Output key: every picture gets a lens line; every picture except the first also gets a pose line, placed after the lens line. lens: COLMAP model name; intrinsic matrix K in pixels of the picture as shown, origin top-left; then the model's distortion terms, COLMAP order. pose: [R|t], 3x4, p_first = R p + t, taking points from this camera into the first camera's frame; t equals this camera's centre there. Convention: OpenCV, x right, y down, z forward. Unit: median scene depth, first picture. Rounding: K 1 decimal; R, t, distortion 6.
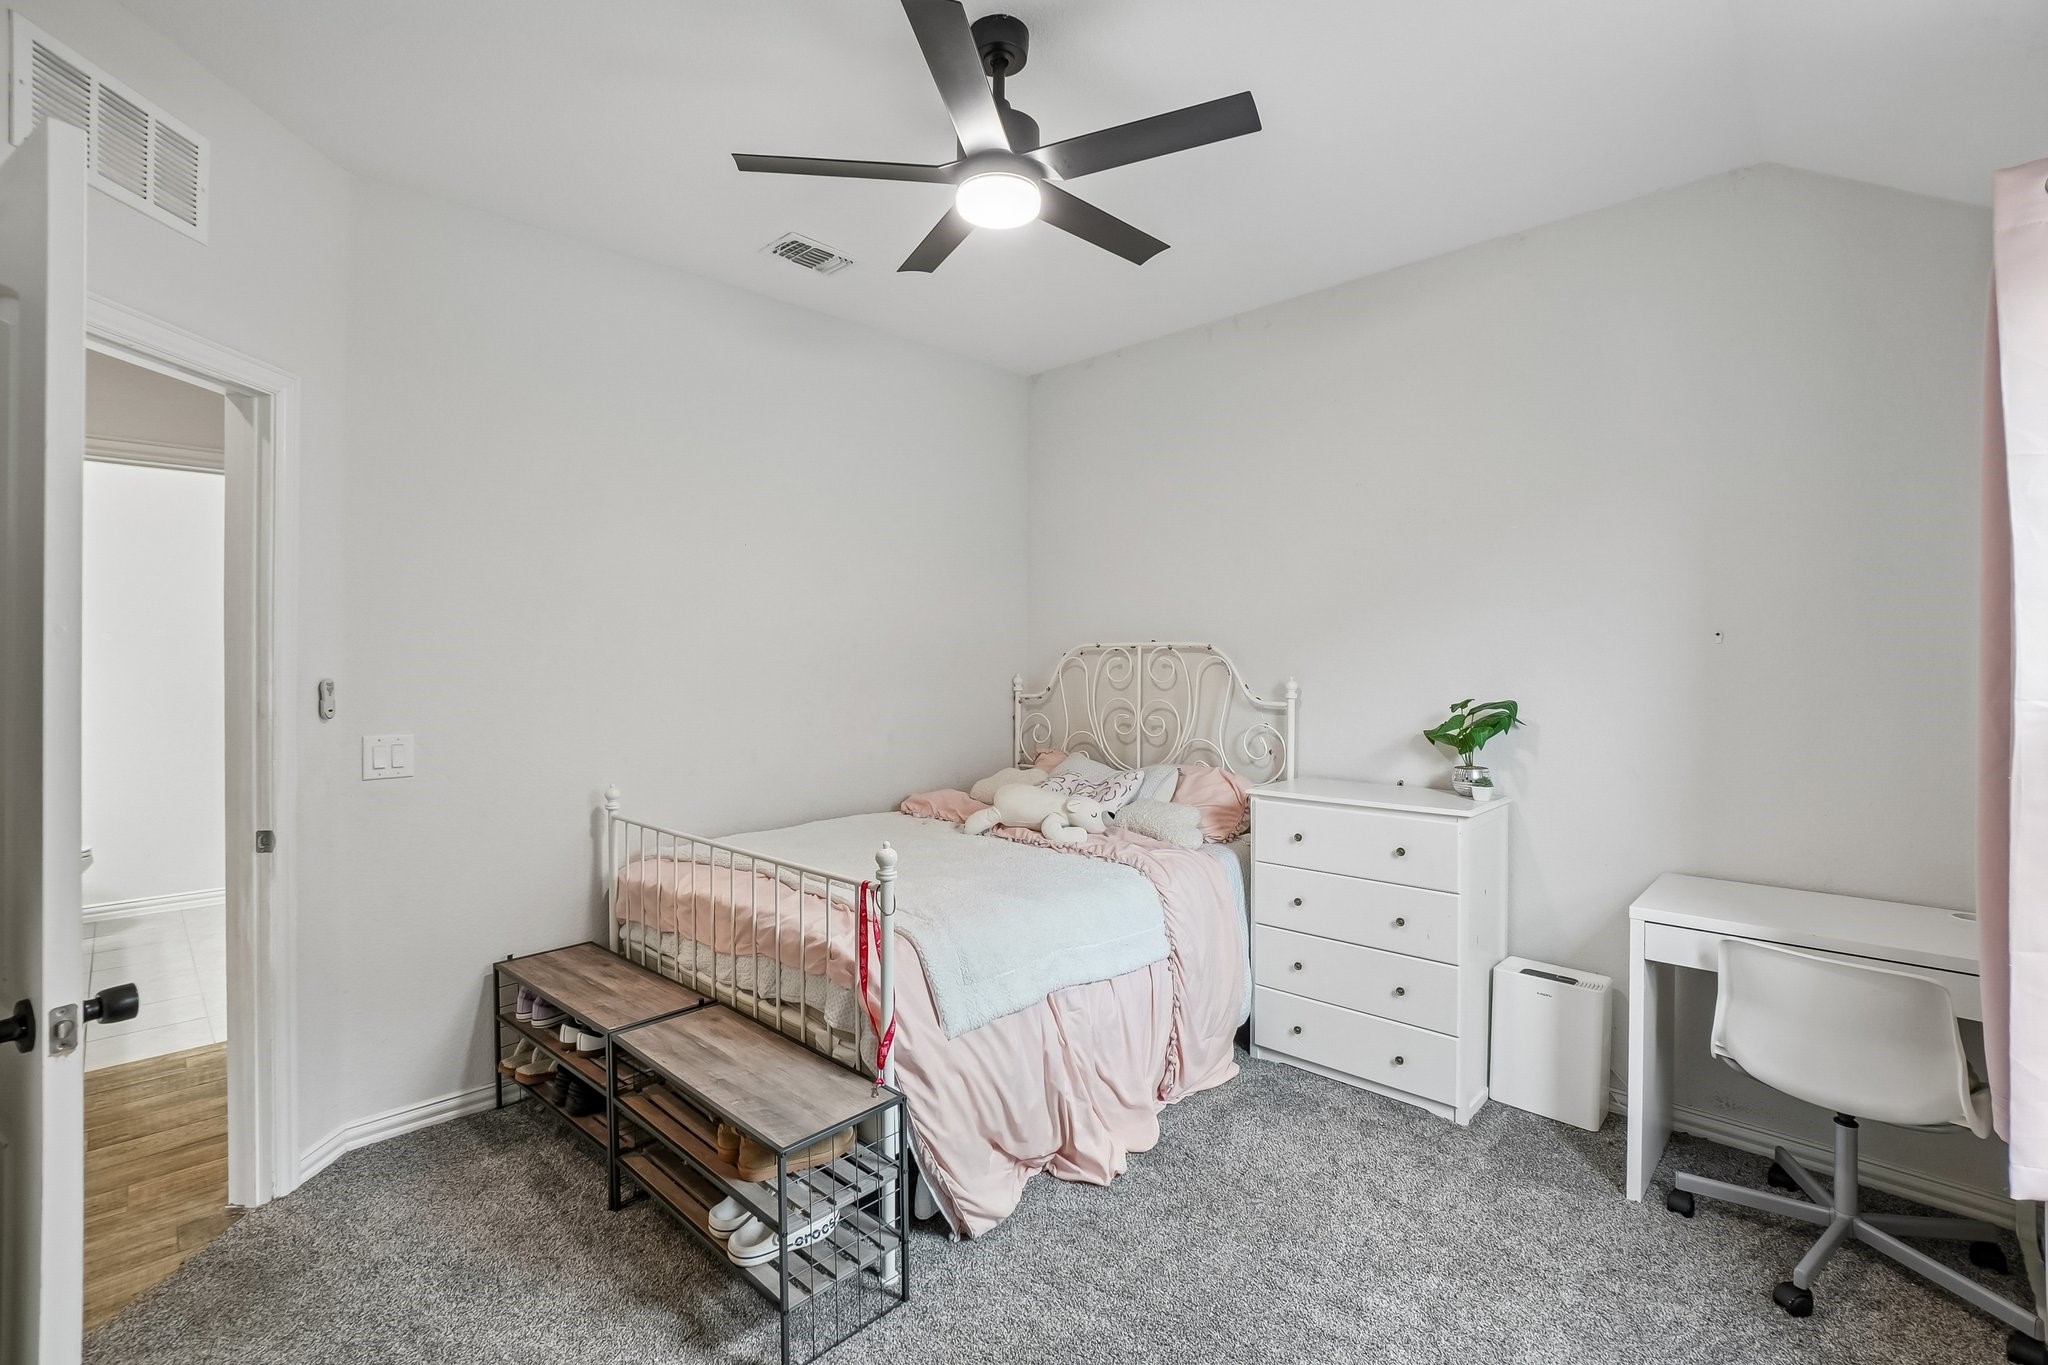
lens RADIAL K [[947.7, 0, 1024.0], [0, 947.7, 682.5], [0, 0, 1]] dist [-0.033769, -0.000060]
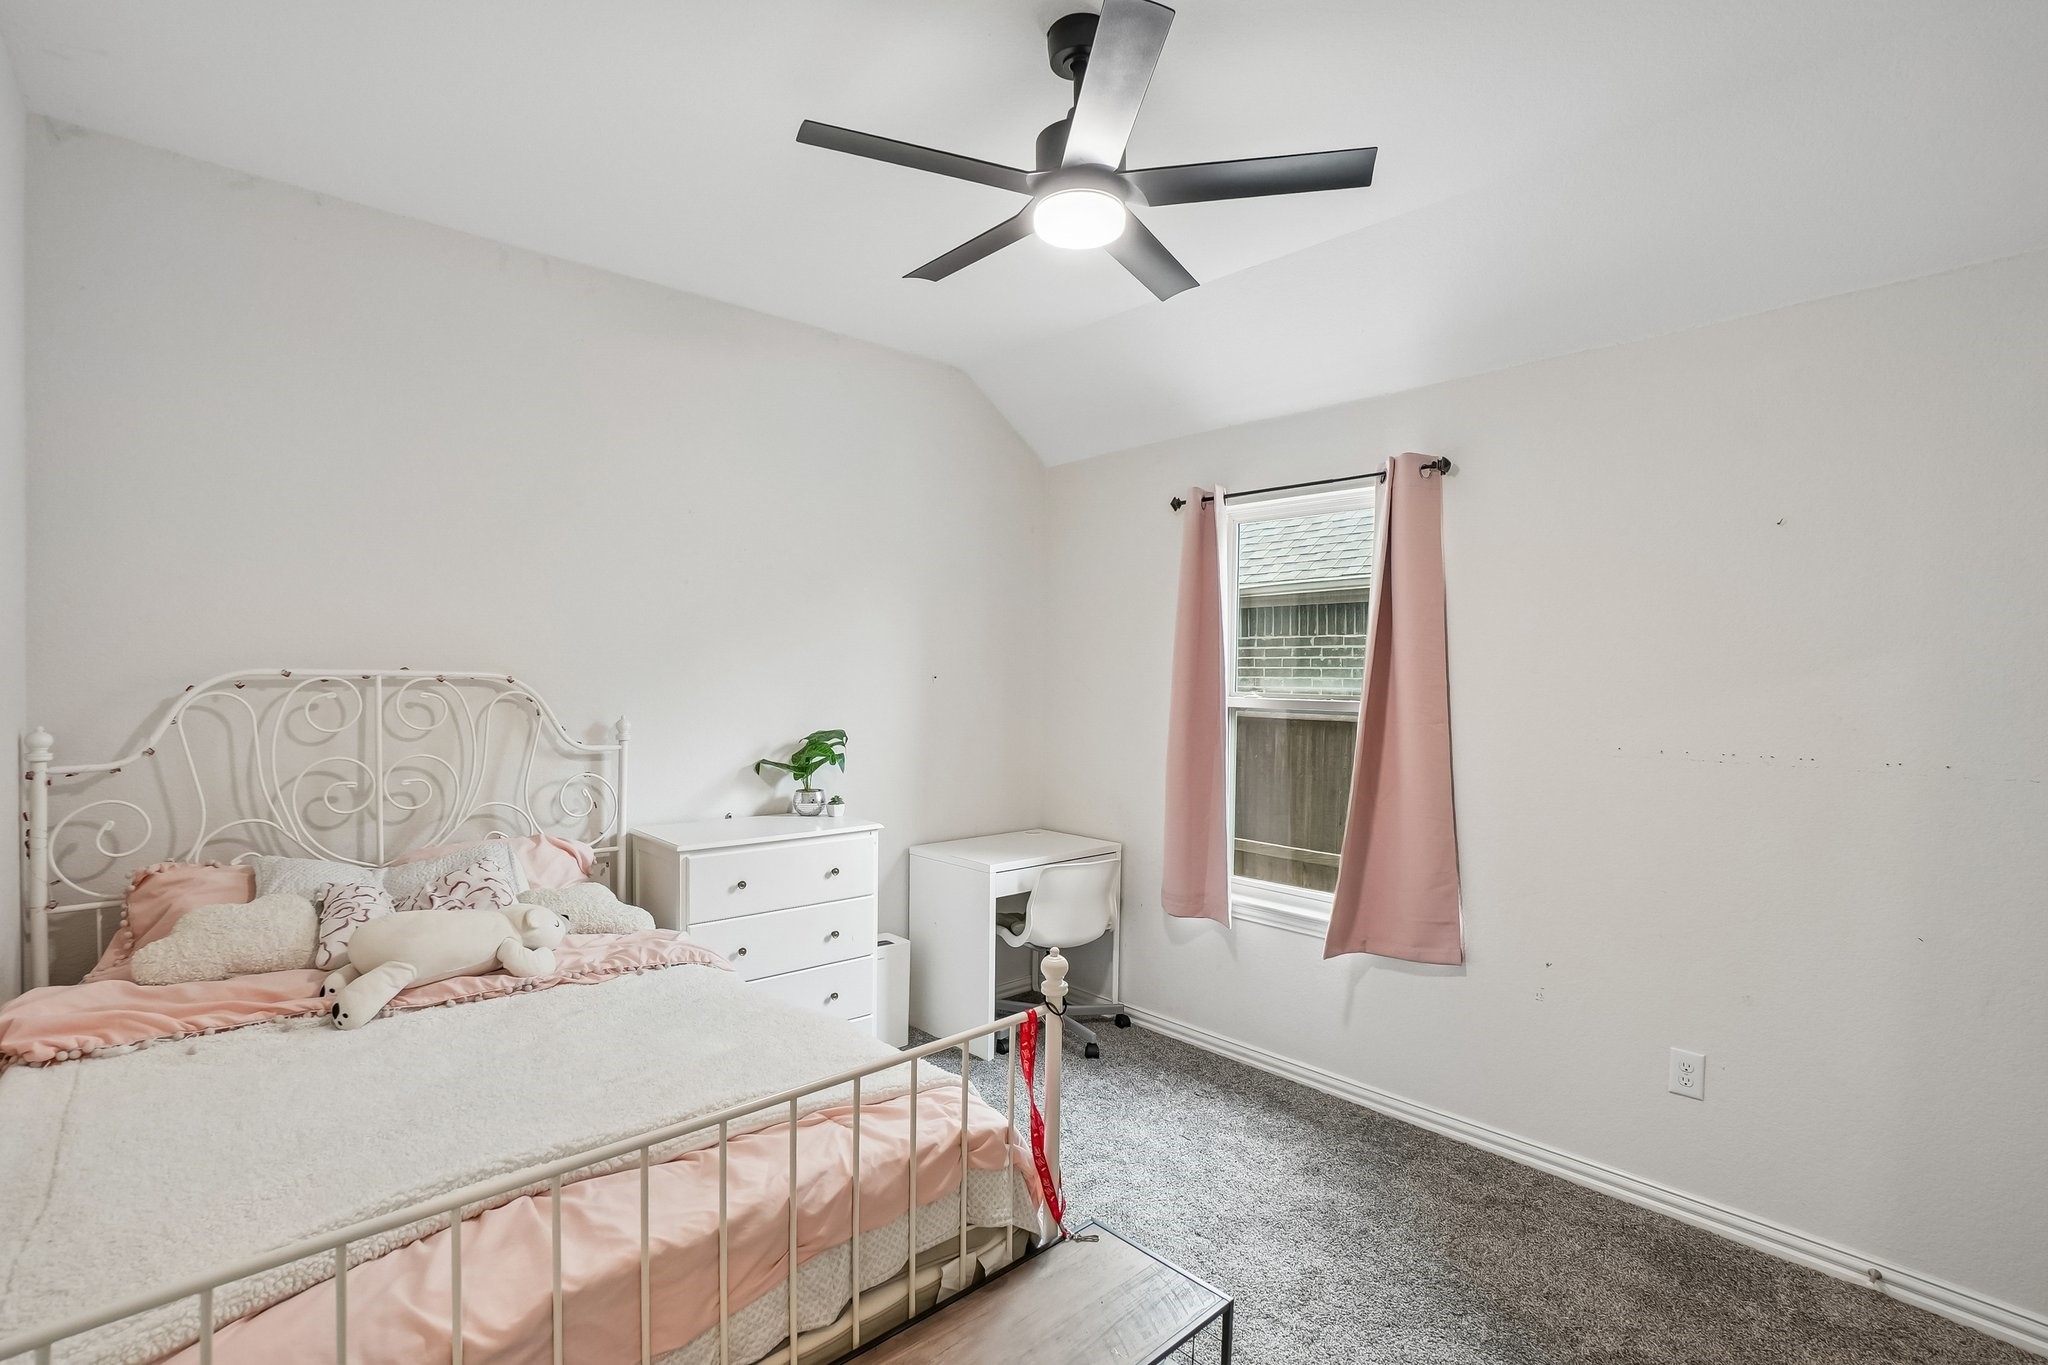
lens RADIAL K [[946.3, 0, 1021.6], [0, 946.3, 728.1], [0, 0, 1]] dist [-0.000663, 0.000001]
pose [[0.063995, -0.051435, 0.996624, -0.570119], [0.005305, 0.998674, 0.051200, -0.037697], [-0.997936, 0.002011, 0.064183, 0.582104]]
